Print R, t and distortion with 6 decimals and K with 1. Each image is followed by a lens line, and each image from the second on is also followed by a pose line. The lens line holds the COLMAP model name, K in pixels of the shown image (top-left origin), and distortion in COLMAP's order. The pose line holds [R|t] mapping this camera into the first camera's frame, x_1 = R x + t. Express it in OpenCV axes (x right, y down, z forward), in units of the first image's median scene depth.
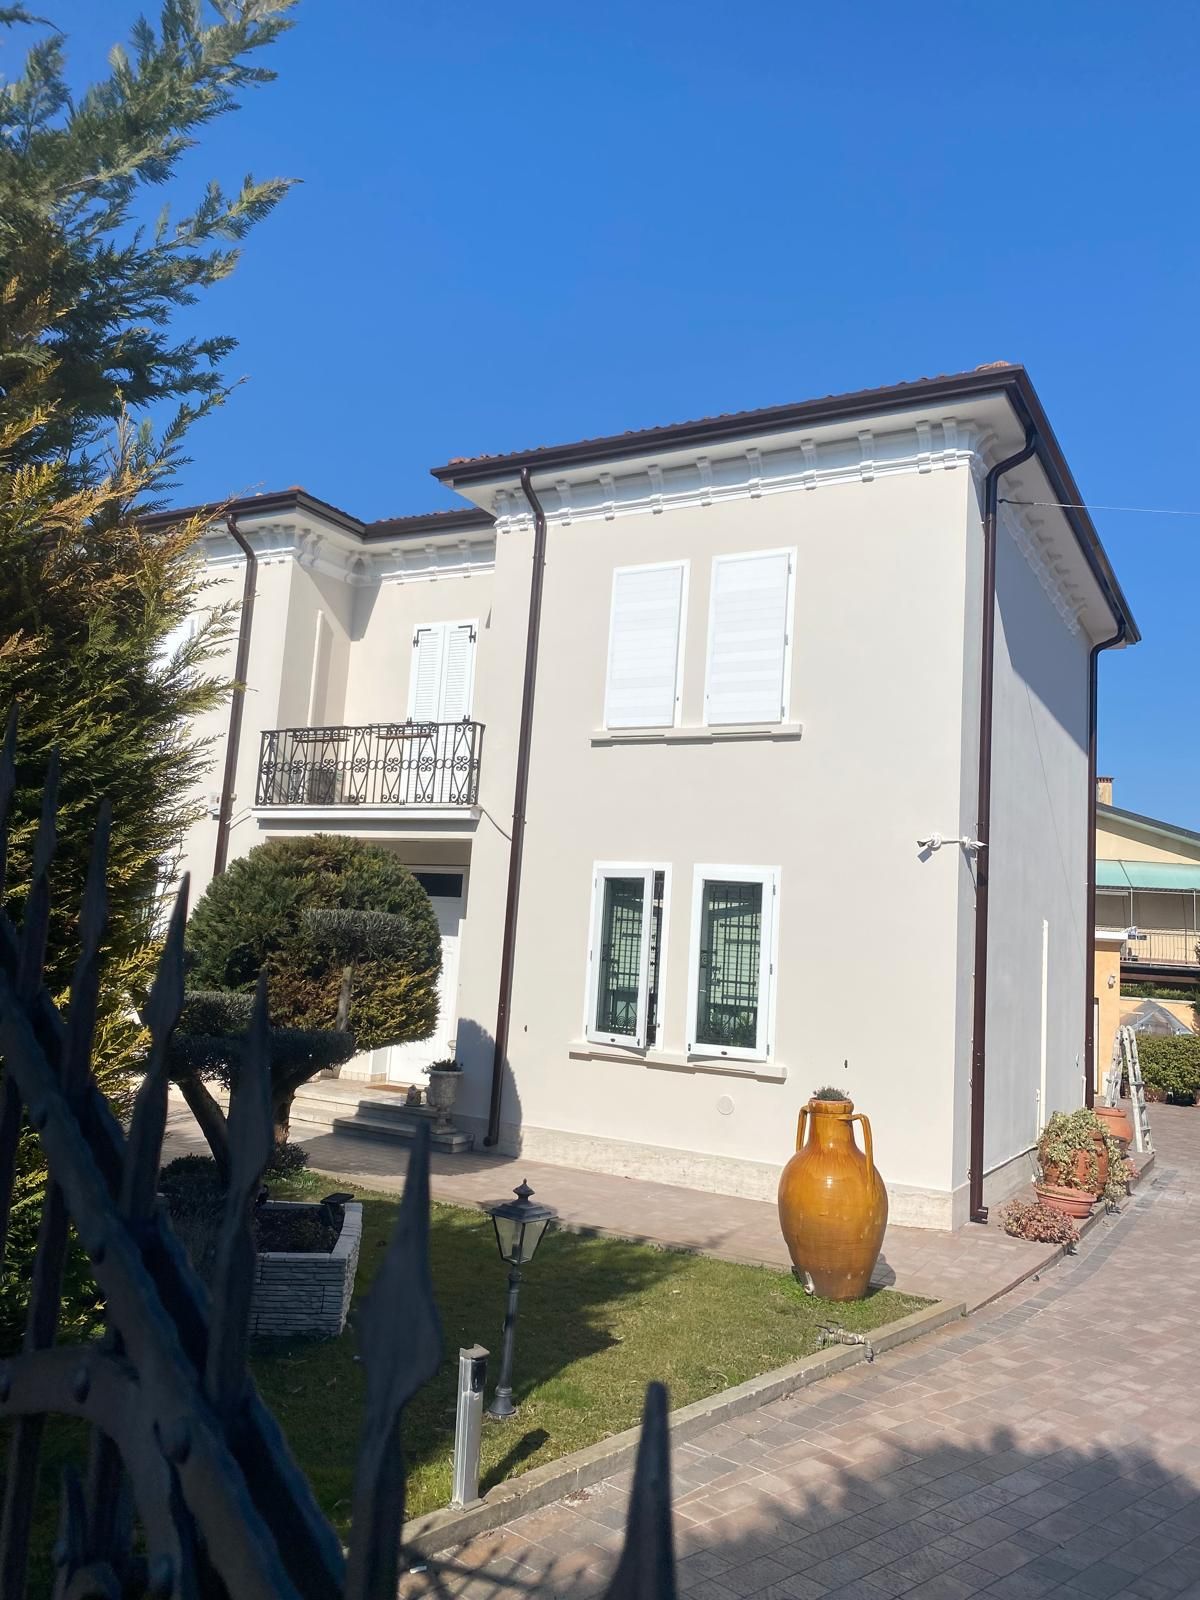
lens RADIAL K [[1255.8, 0, 600.0], [0, 1255.8, 800.0], [0, 0, 1]] dist [0.063472, -0.075760]
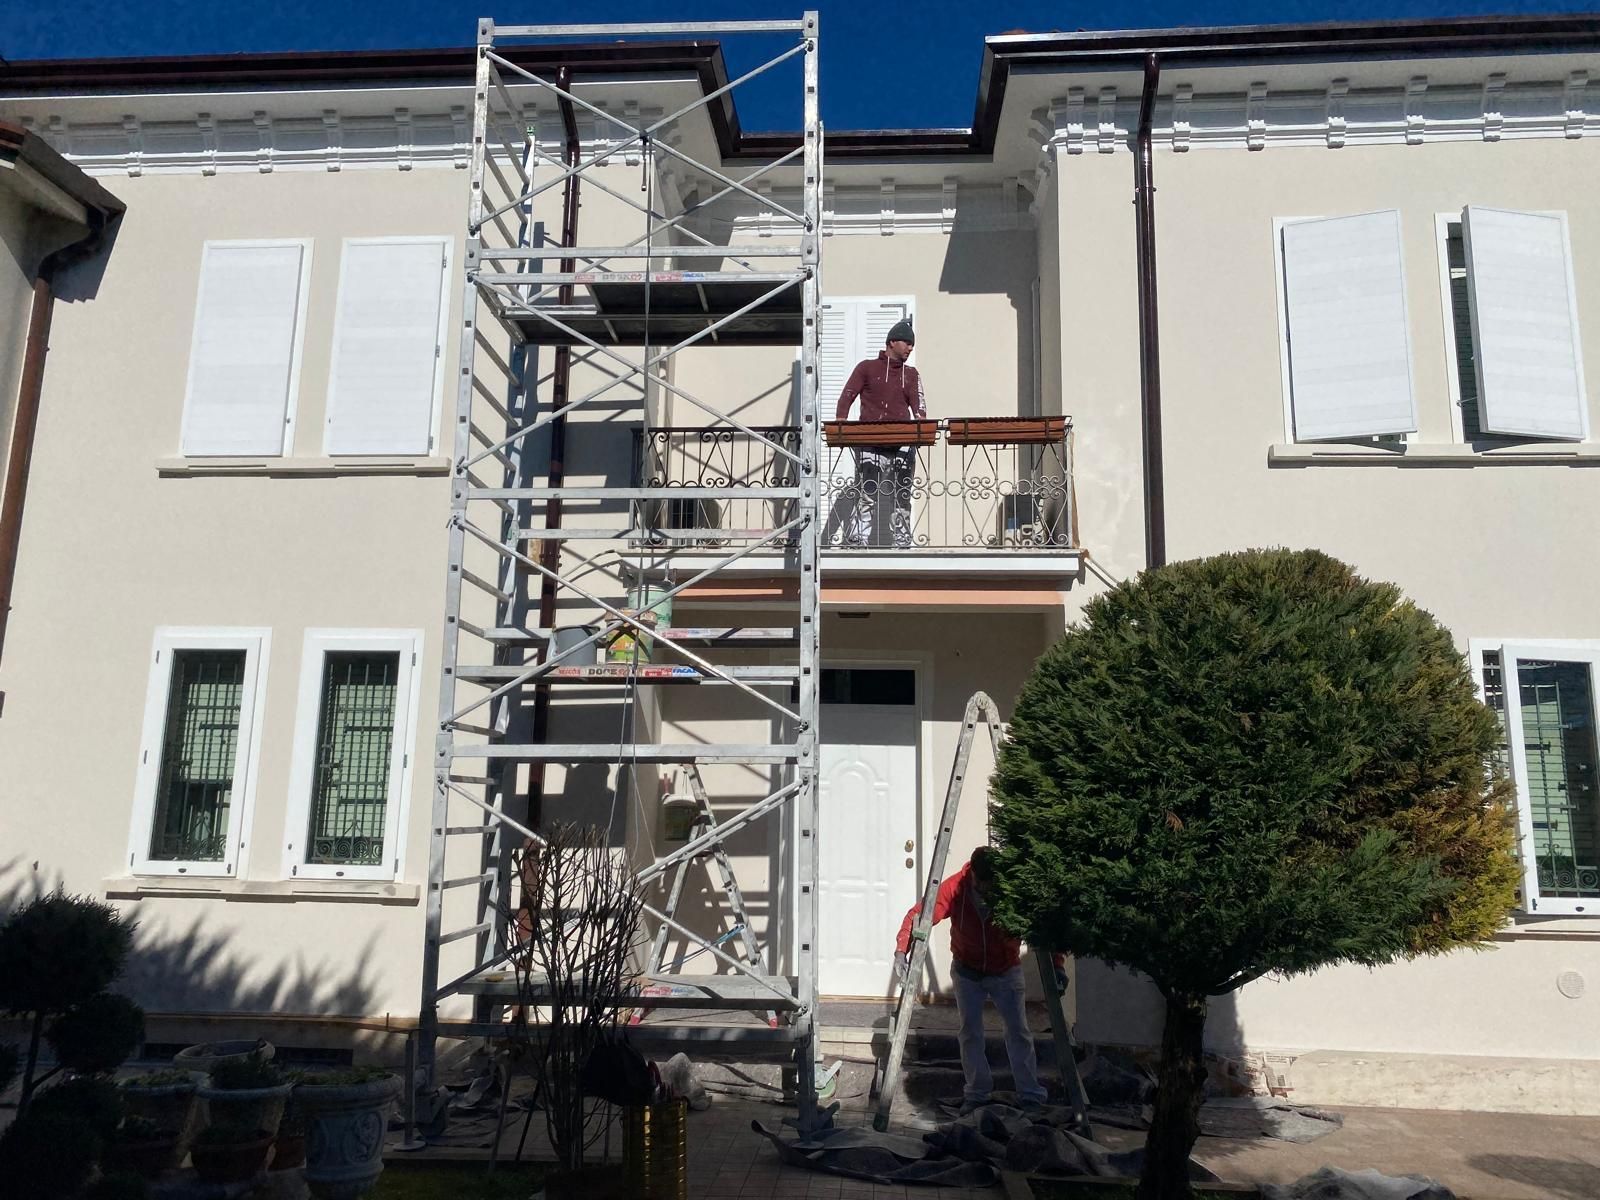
lens RADIAL K [[1255.8, 0, 800.0], [0, 1255.8, 600.0], [0, 0, 1]] dist [0.063472, -0.075760]
pose [[0.903701, 0.031418, 0.427010, -0.553889], [-0.014361, 0.998967, -0.043107, 0.065245], [-0.427923, 0.032823, 0.903219, 0.519035]]
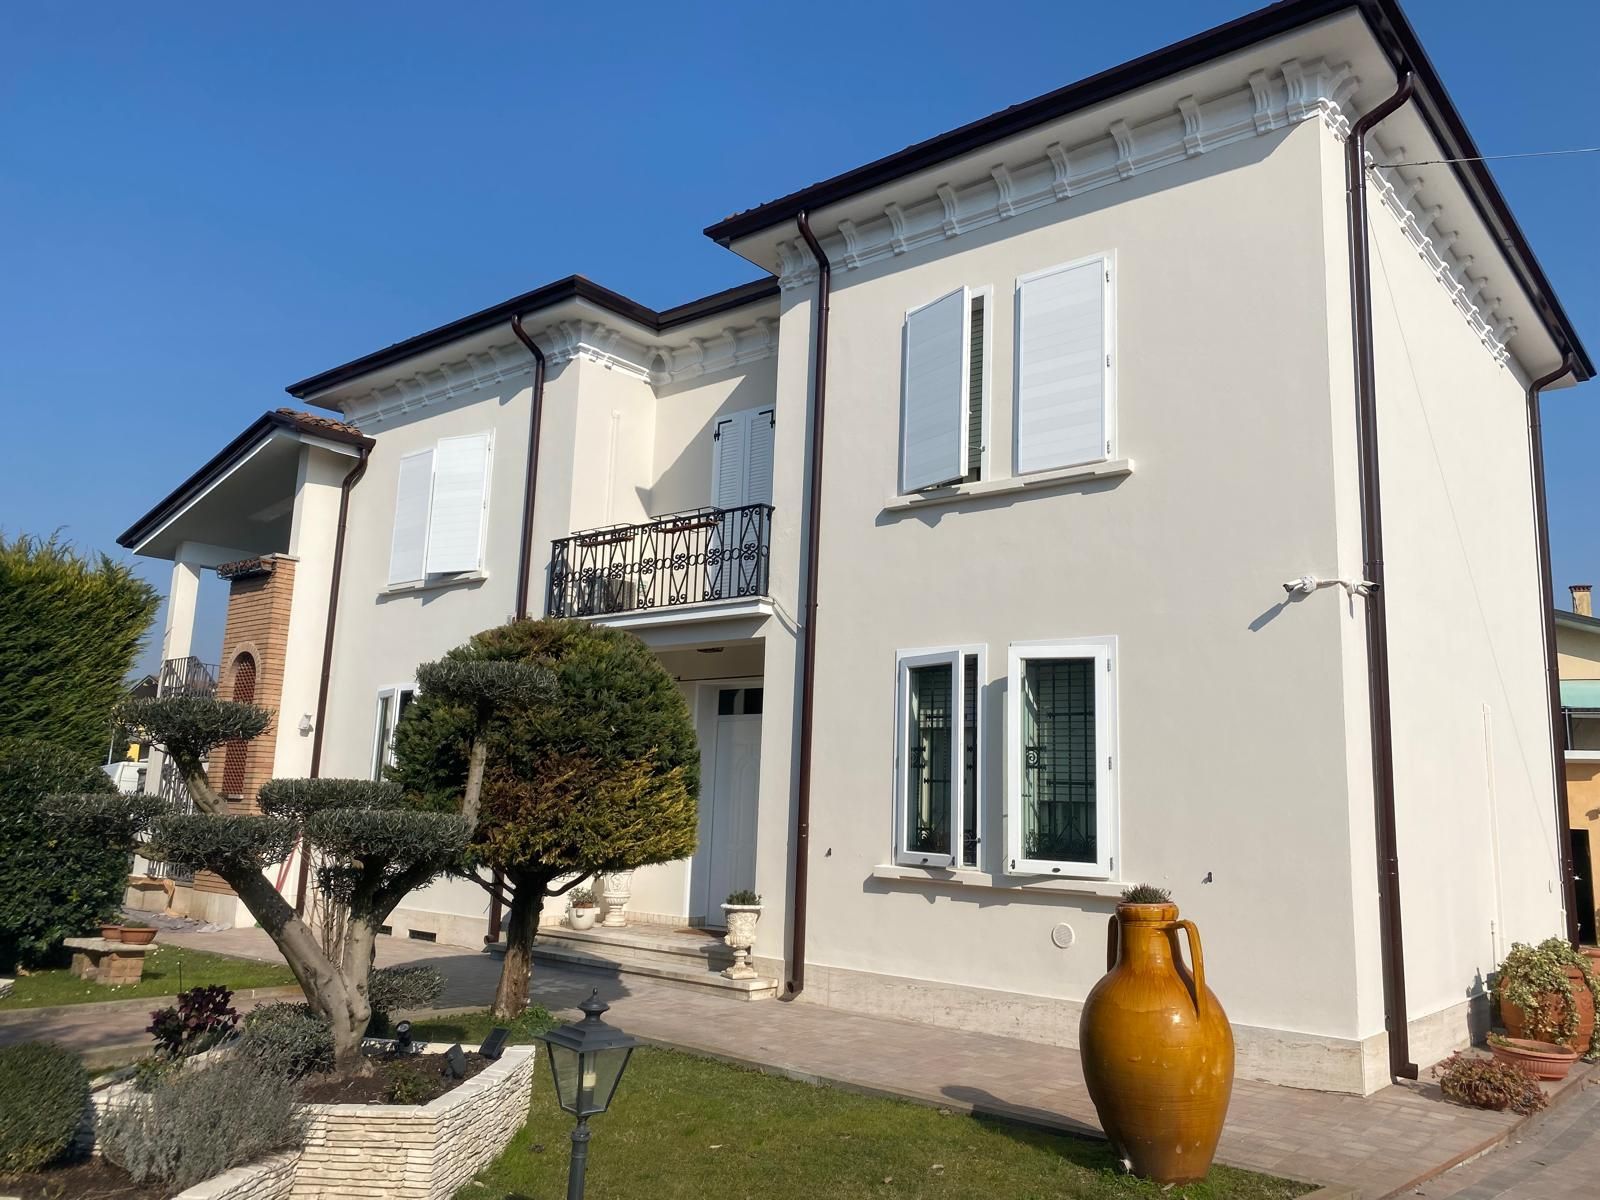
lens RADIAL K [[1255.8, 0, 800.0], [0, 1255.8, 600.0], [0, 0, 1]] dist [0.063472, -0.075760]
pose [[0.983042, -0.060738, -0.173028, 0.082424], [0.051273, 0.996961, -0.058656, 0.064032], [0.176065, 0.048790, 0.983169, 0.159702]]
